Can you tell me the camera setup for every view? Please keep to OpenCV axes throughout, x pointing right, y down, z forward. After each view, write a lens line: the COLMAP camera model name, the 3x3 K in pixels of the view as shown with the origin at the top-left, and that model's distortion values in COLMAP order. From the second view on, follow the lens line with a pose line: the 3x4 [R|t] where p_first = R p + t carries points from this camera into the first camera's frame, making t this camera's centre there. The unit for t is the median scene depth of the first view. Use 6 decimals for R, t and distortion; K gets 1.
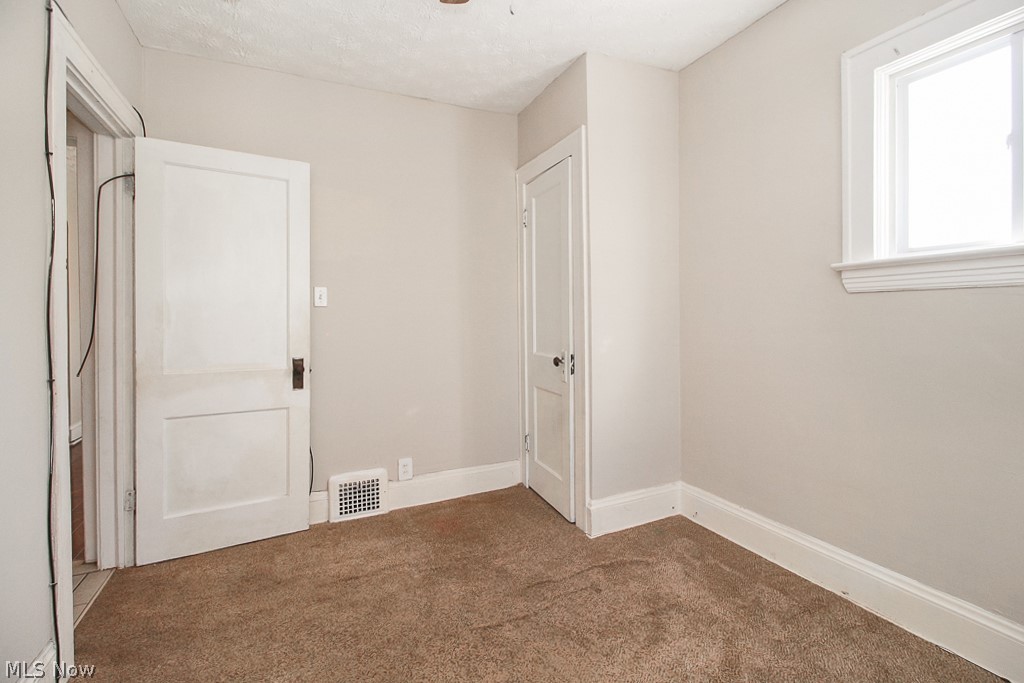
lens RADIAL K [[472.6, 0, 514.9], [0, 472.6, 323.9], [0, 0, 1]] dist [0.011002, -0.007695]
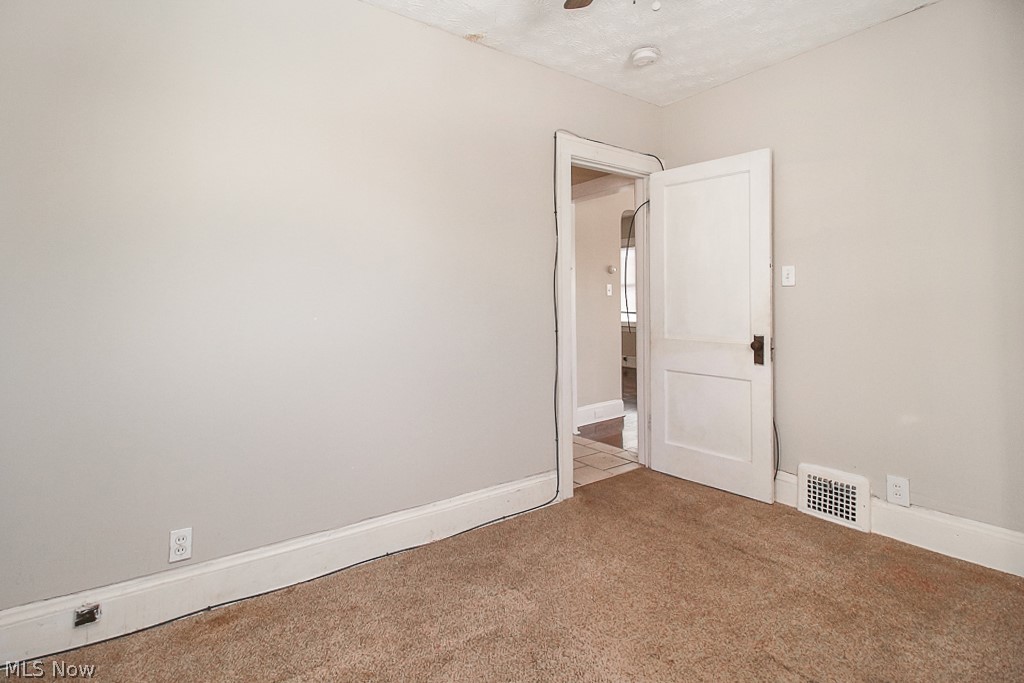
lens RADIAL K [[472.6, 0, 504.1], [0, 472.6, 290.1], [0, 0, 1]] dist [0.011002, -0.007695]
pose [[0.199494, -0.015995, -0.979769, 0.488947], [-0.009959, 0.999782, -0.018350, -0.003512], [0.979849, 0.013418, 0.199291, 0.242061]]
